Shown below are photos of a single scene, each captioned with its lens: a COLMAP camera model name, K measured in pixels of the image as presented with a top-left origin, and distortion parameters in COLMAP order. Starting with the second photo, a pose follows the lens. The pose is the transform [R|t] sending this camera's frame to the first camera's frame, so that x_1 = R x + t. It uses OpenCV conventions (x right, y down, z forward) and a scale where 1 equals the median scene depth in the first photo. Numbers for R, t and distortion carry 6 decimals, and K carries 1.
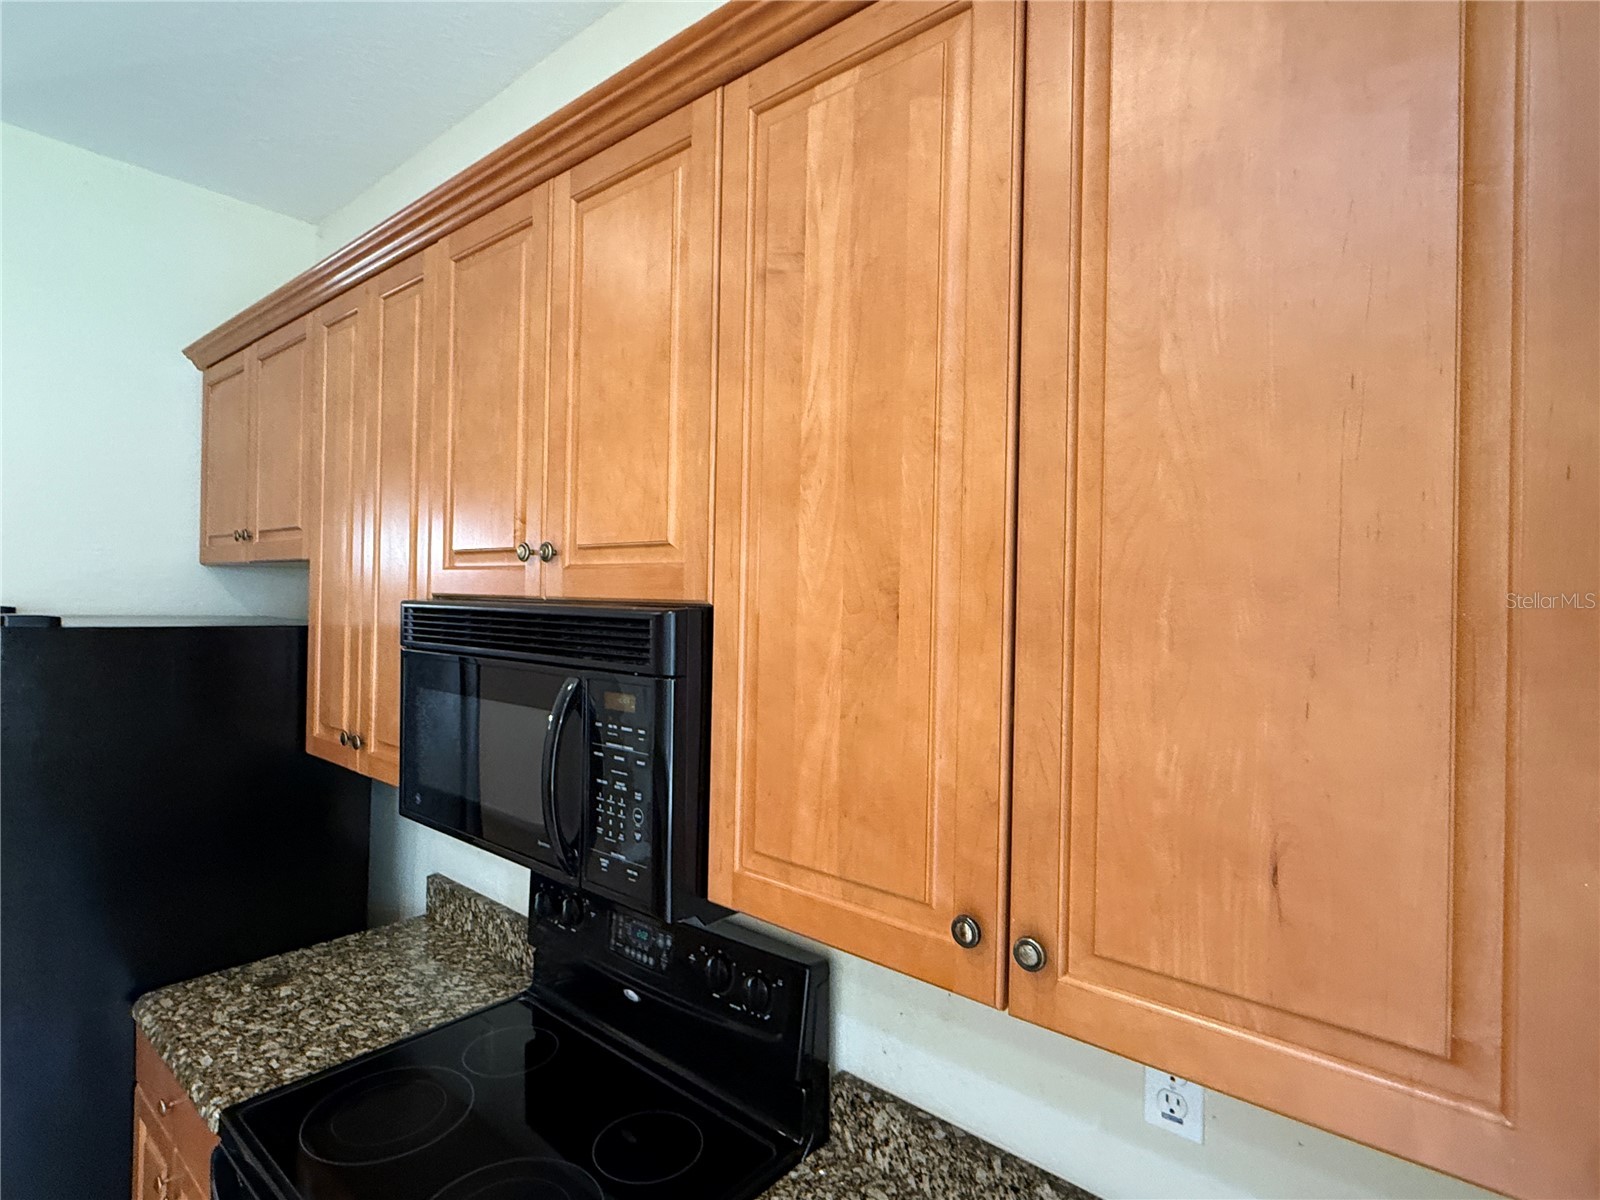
lens RADIAL K [[818.3, 0, 794.1], [0, 818.3, 597.1], [0, 0, 1]] dist [0.003623, 0.000335]
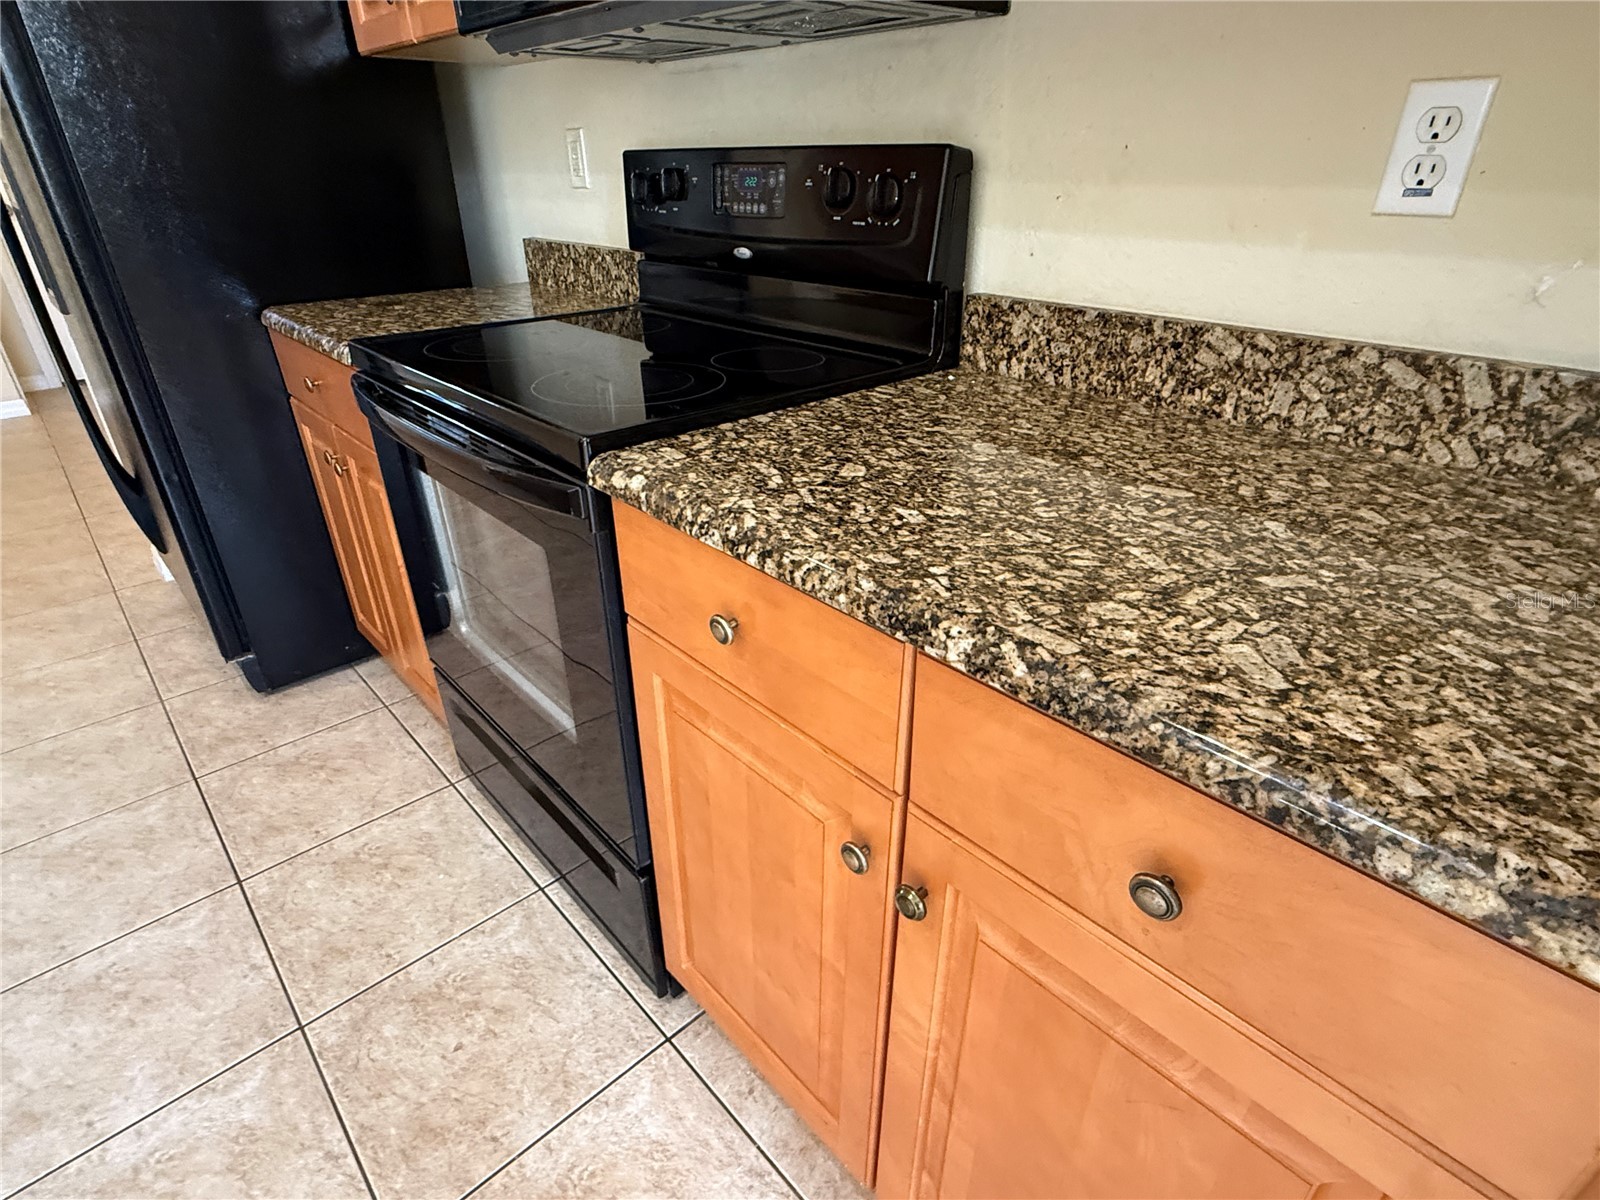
lens RADIAL K [[818.3, 0, 794.1], [0, 818.3, 597.1], [0, 0, 1]] dist [0.003623, 0.000335]
pose [[0.992641, 0.034286, -0.116135, -0.020804], [0.024565, 0.882119, 0.470386, 0.359578], [0.118573, -0.469778, 0.874785, 0.028001]]
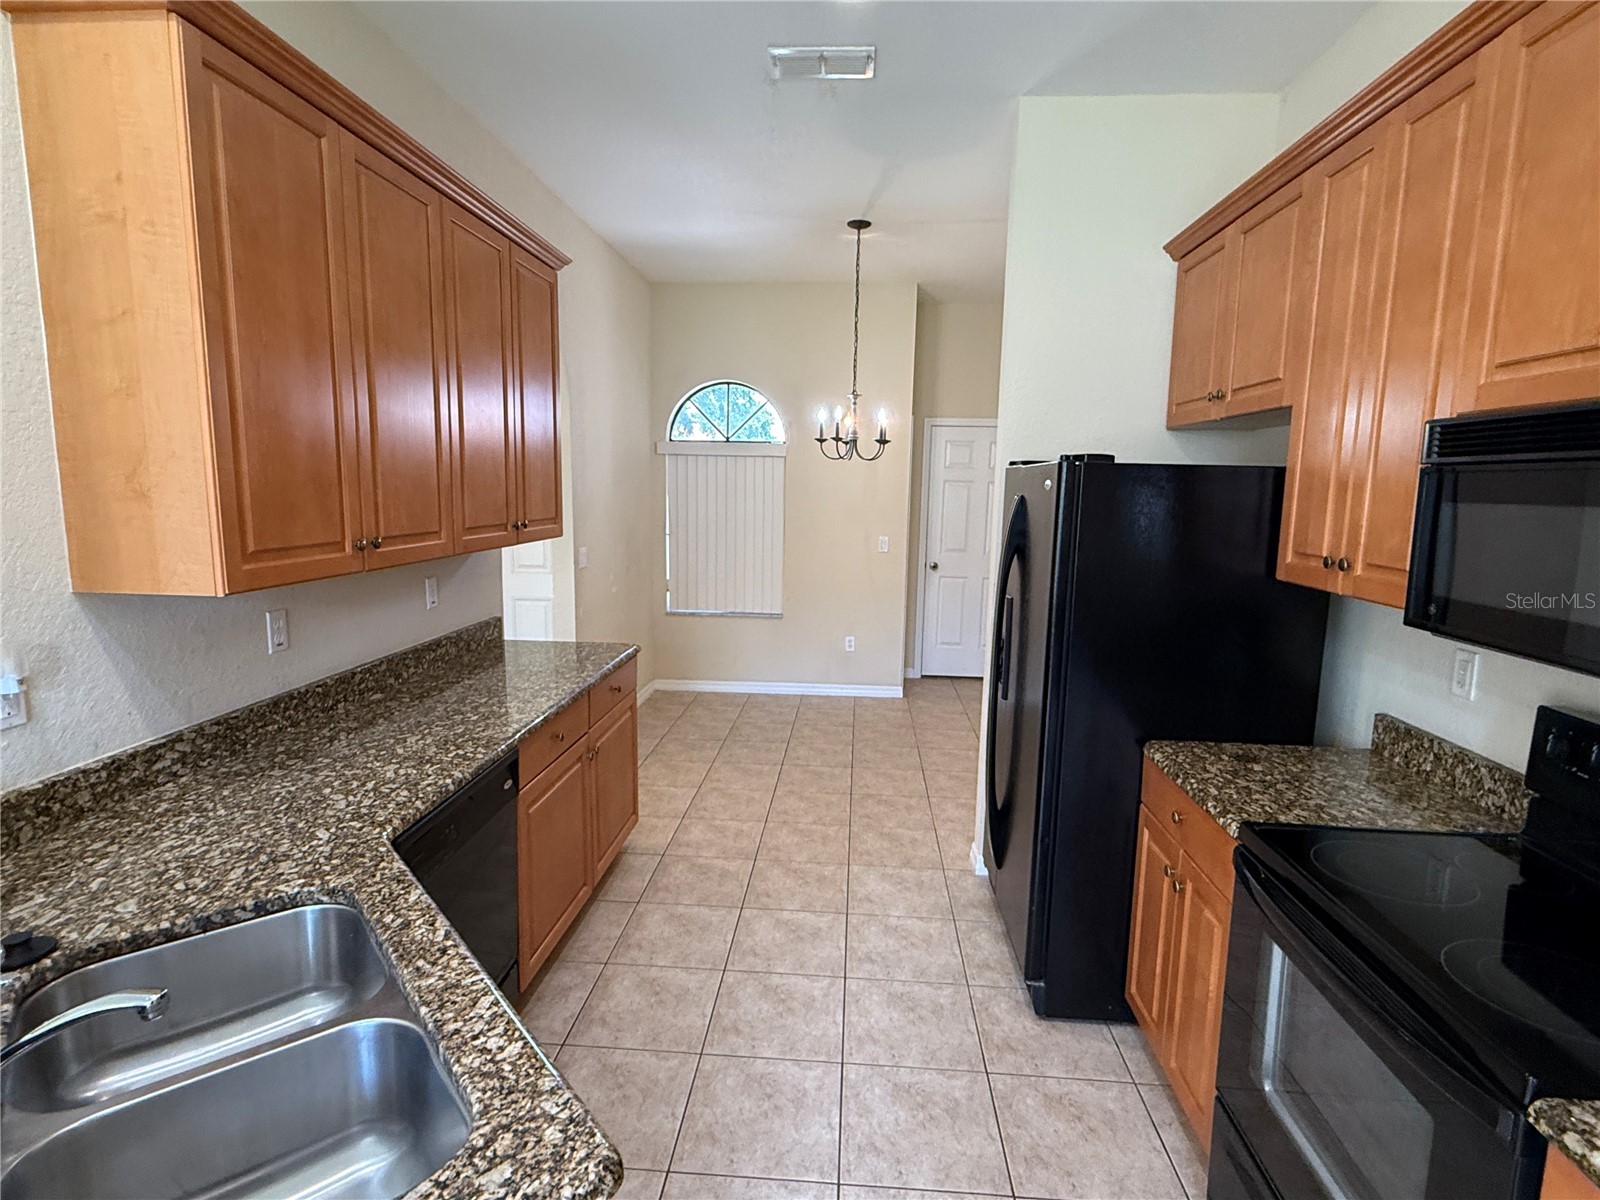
lens RADIAL K [[816.9, 0, 812.5], [0, 816.9, 598.7], [0, 0, 1]] dist [0.007839, 0.000749]
pose [[0.600013, 0.101660, -0.793505, -0.089554], [-0.003979, 0.992260, 0.124115, 0.094115], [0.799980, -0.071313, 0.595773, -0.236917]]
